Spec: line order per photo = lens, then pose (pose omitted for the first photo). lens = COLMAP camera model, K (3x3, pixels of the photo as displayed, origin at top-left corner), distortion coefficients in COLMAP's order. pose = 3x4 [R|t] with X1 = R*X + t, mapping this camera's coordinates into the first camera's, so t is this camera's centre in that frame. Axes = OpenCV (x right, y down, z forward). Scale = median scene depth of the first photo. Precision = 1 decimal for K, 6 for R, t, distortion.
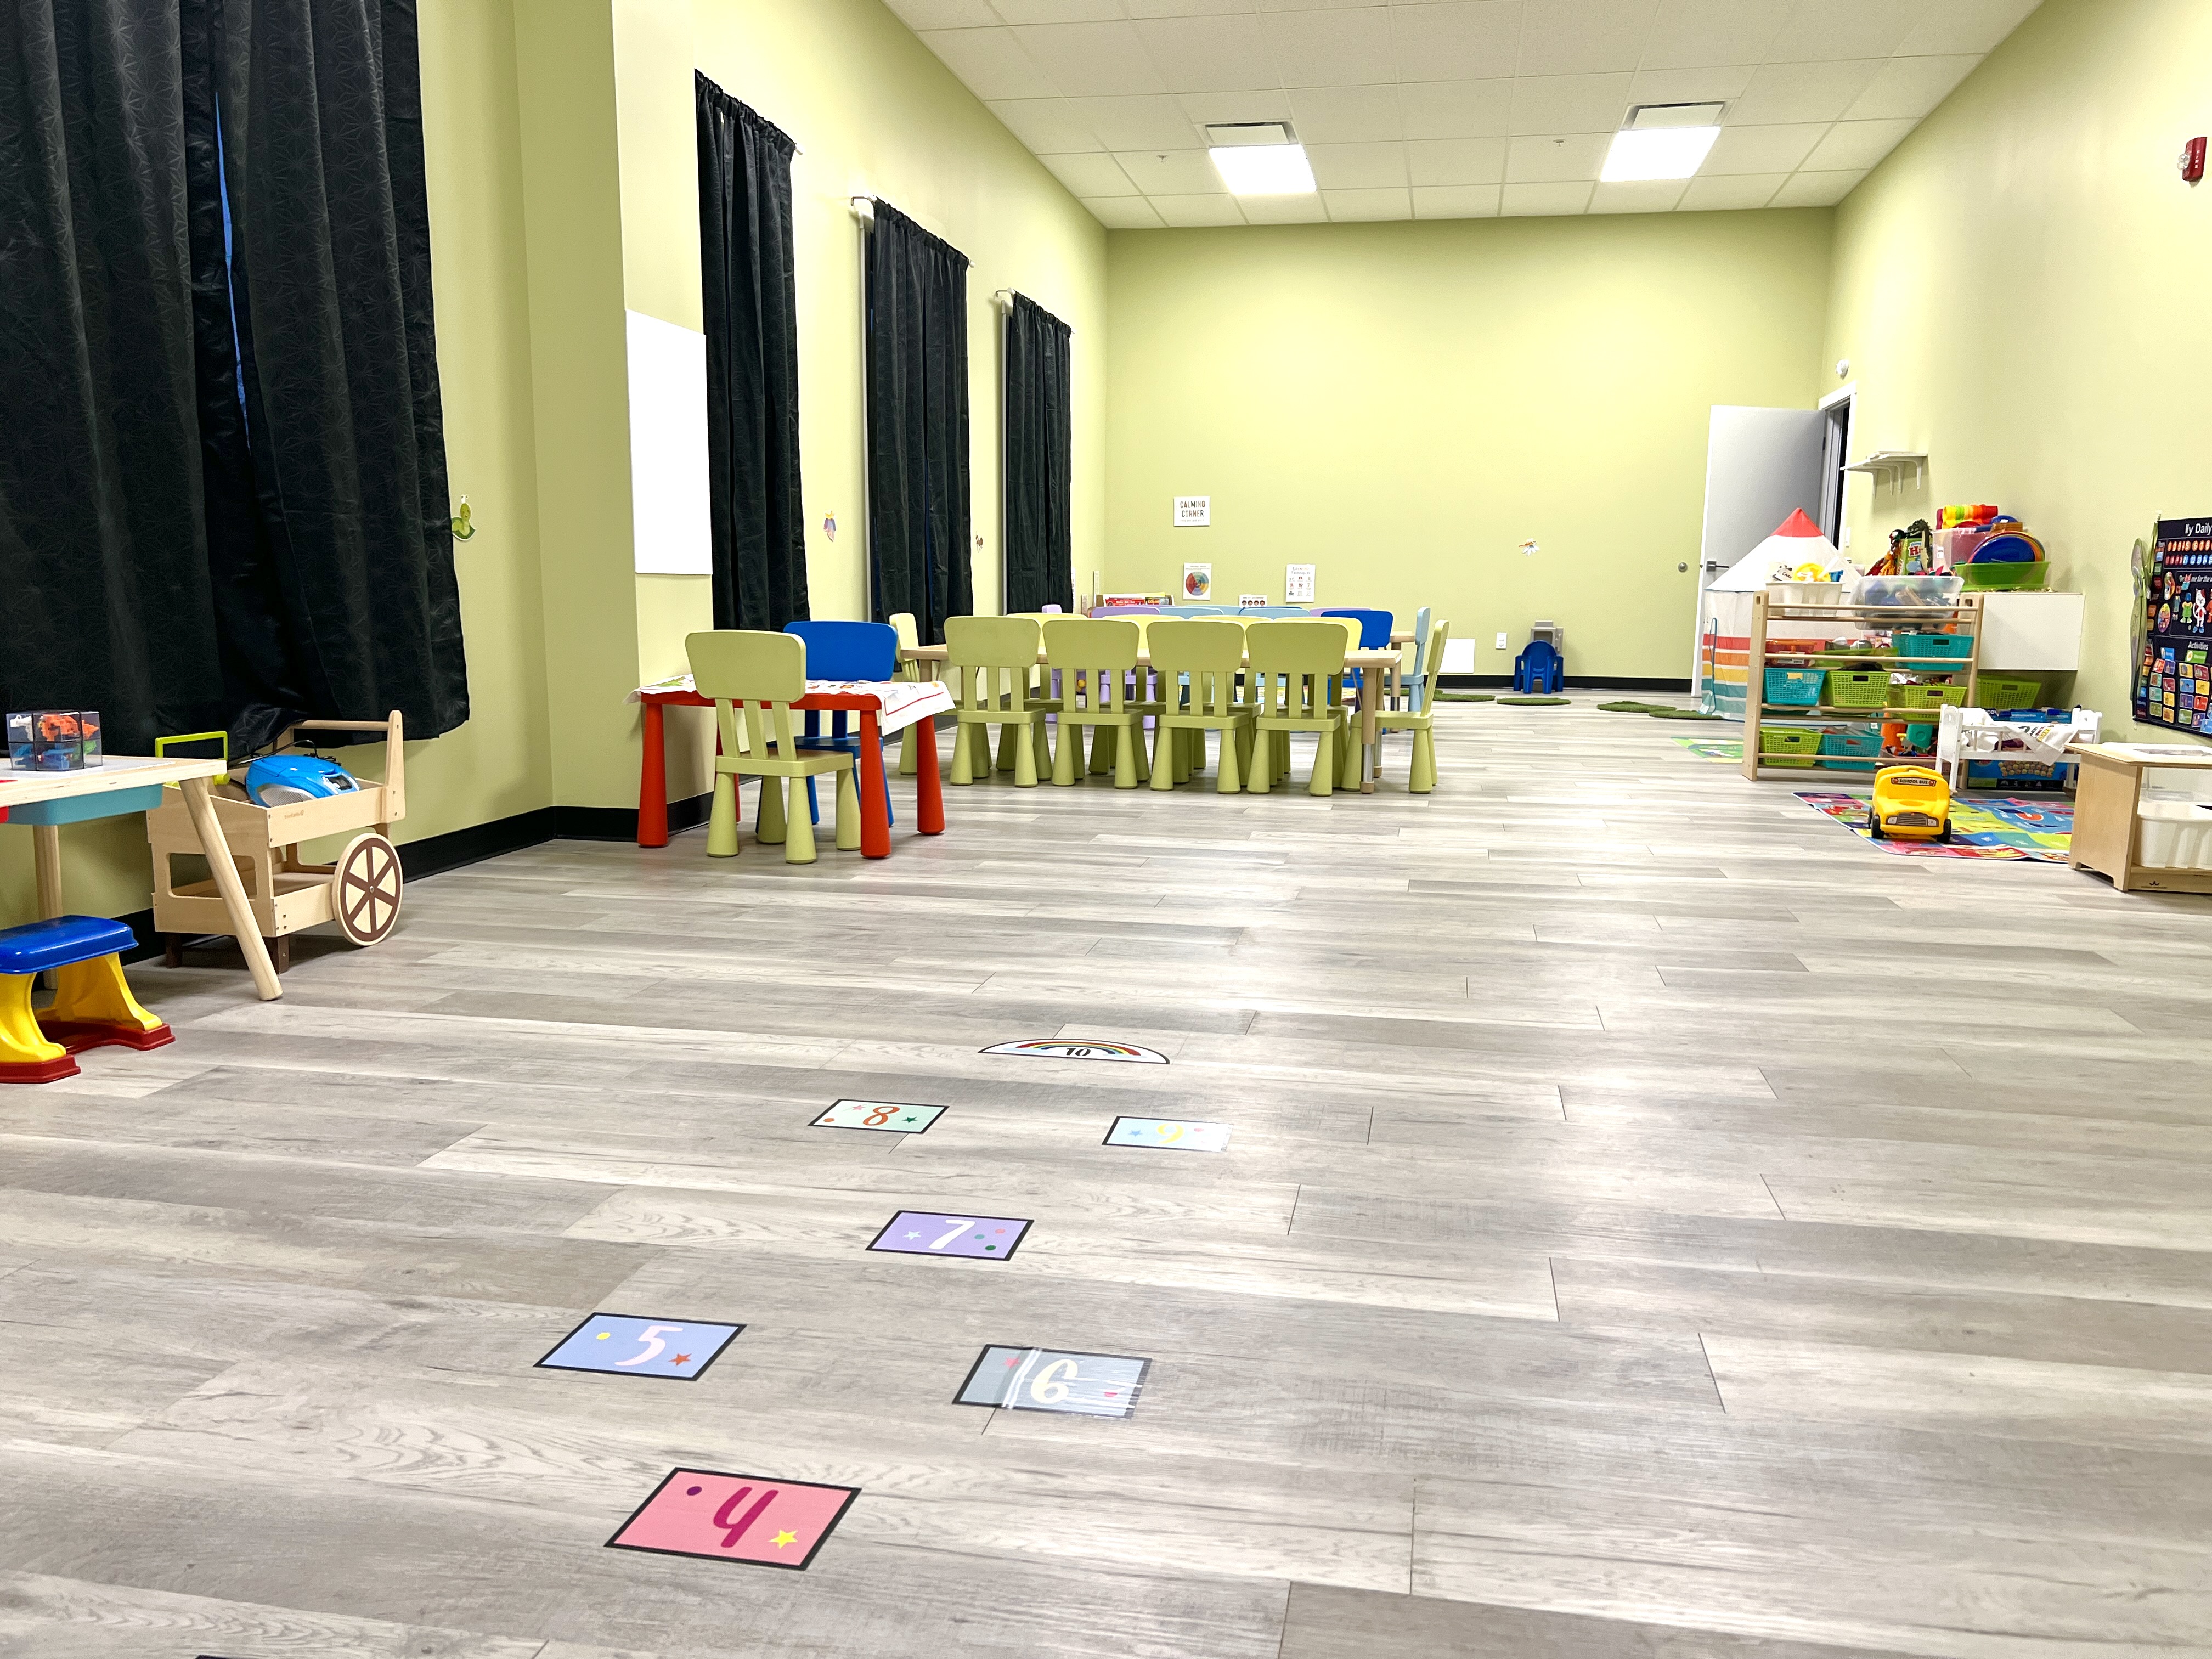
lens RADIAL K [[1670.3, 0, 1110.5], [0, 1670.3, 833.9], [0, 0, 1]] dist [0.034838, -0.010131]
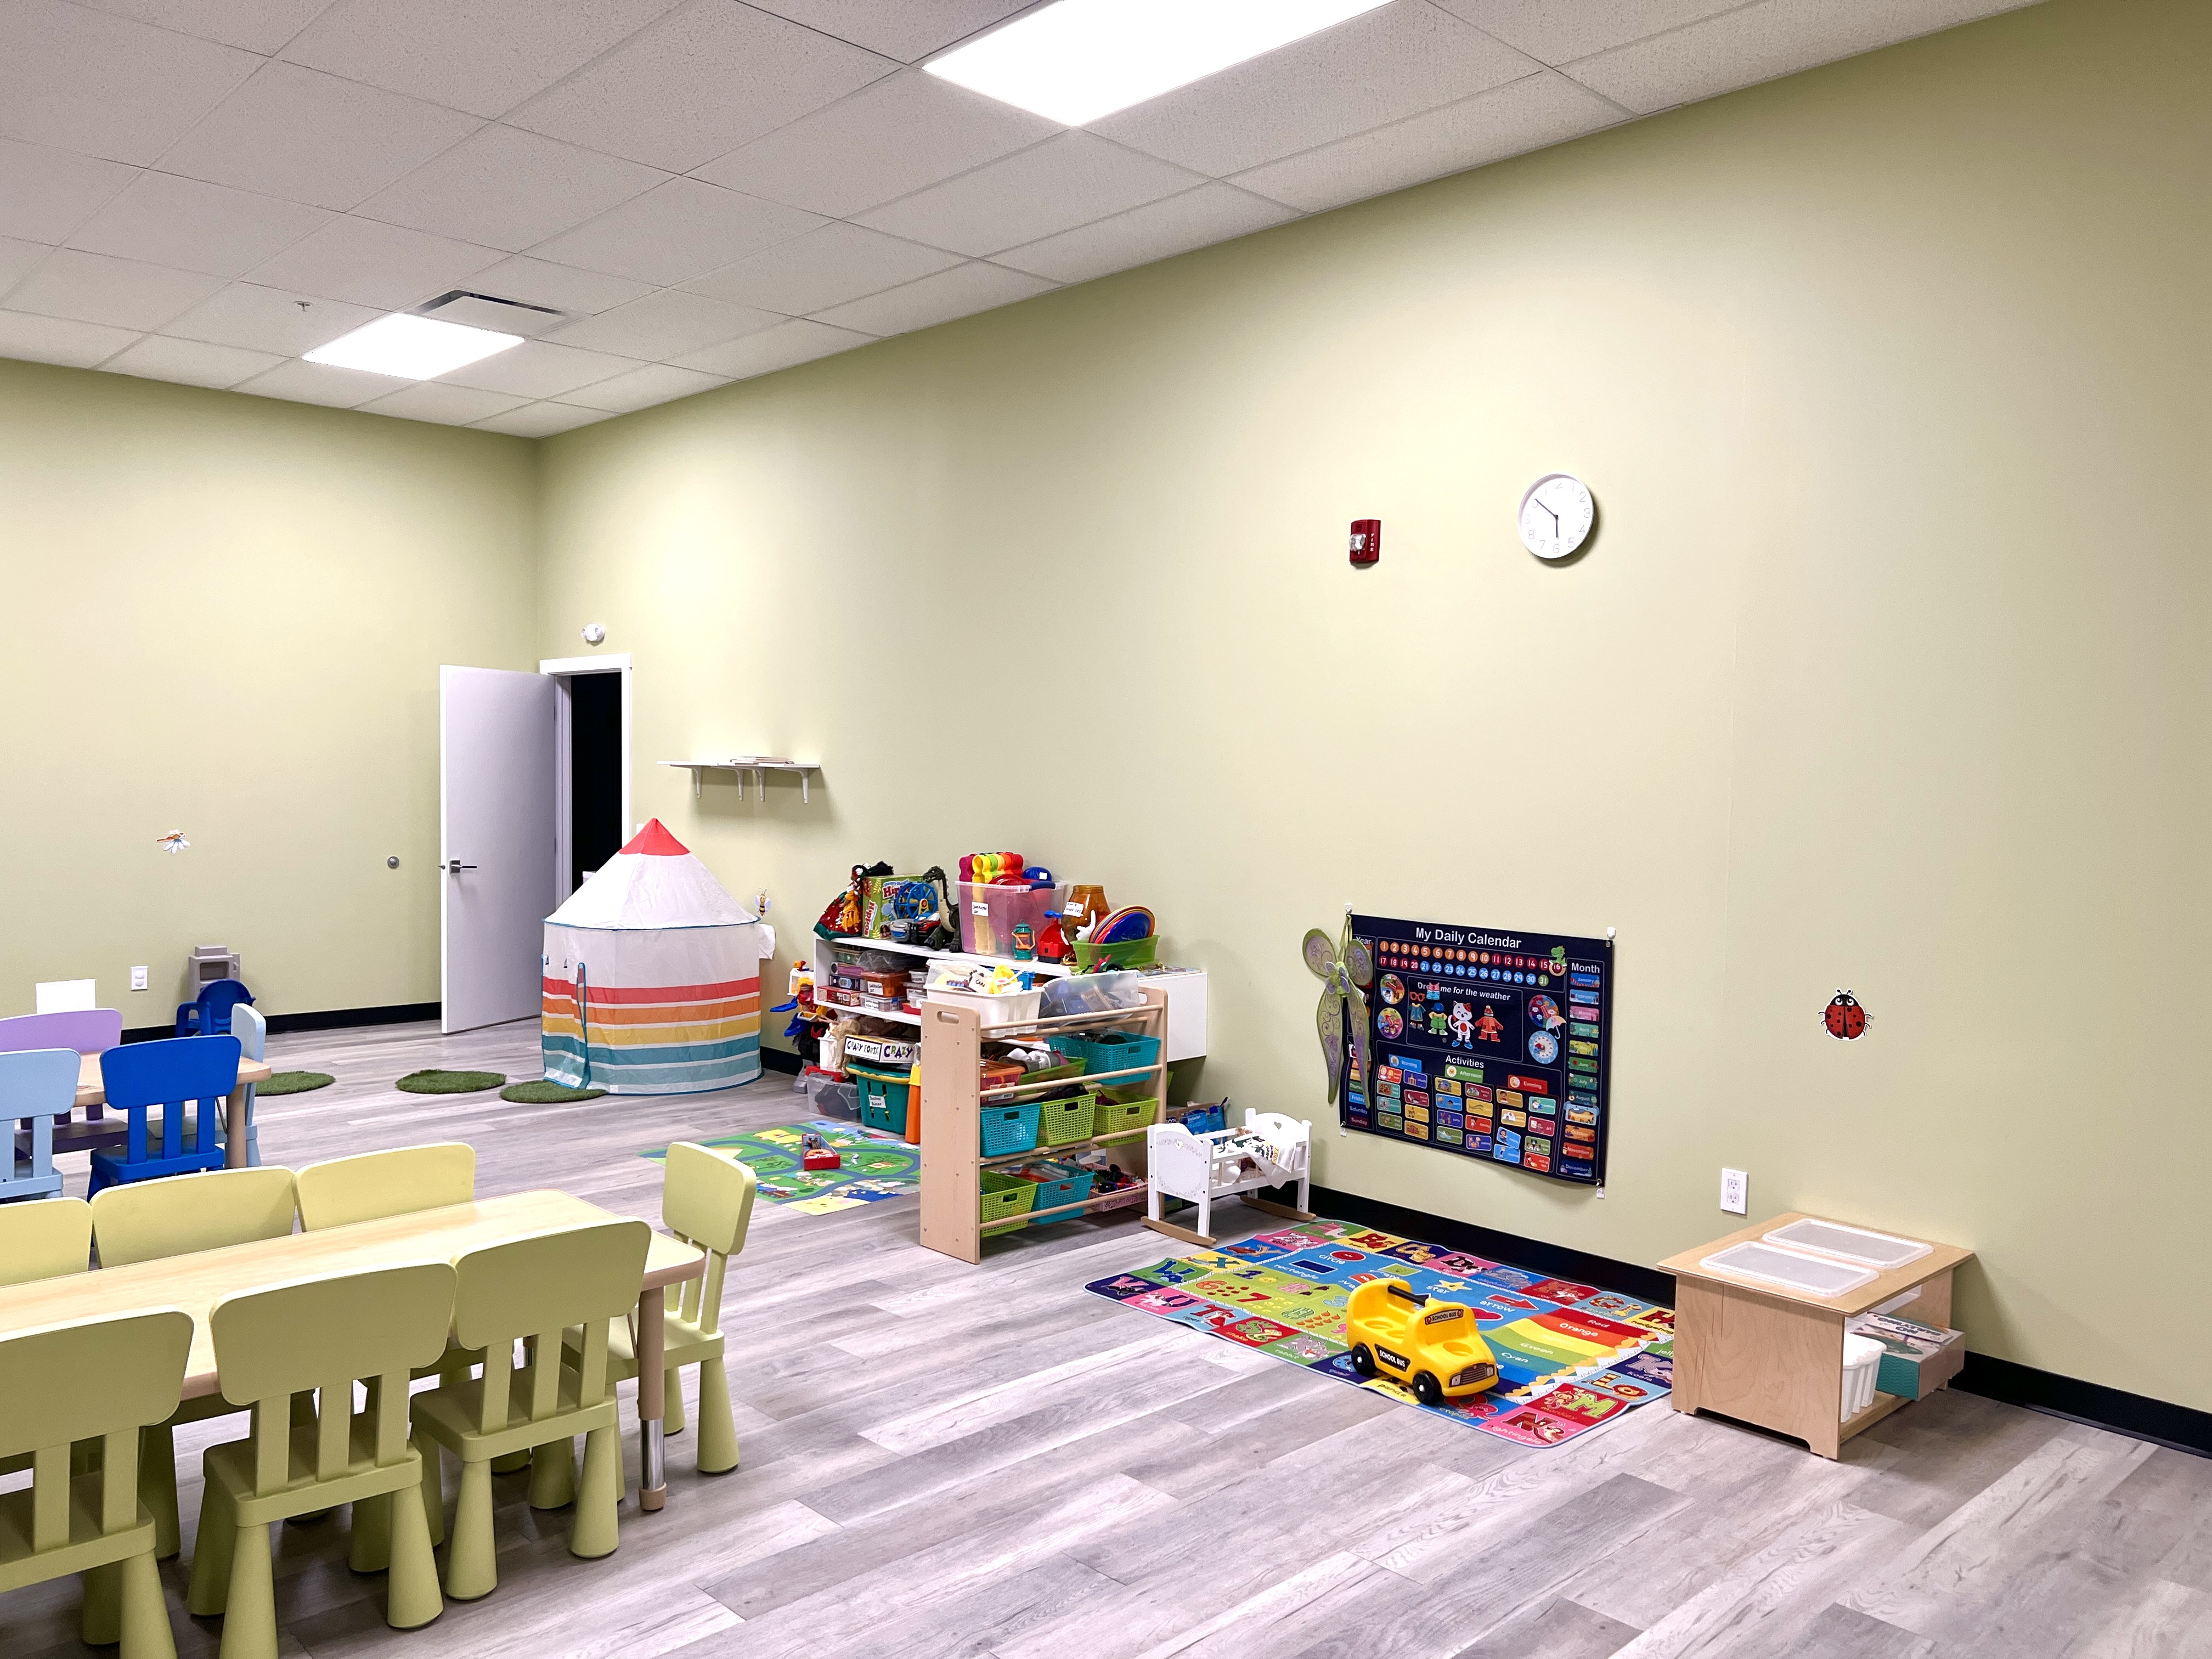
lens RADIAL K [[1670.3, 0, 1115.2], [0, 1670.3, 828.2], [0, 0, 1]] dist [0.034838, -0.010131]
pose [[0.568895, -0.034751, 0.821676, -0.184050], [0.115806, 0.992537, -0.038202, -0.190212], [-0.814216, 0.116888, 0.568673, 0.520794]]
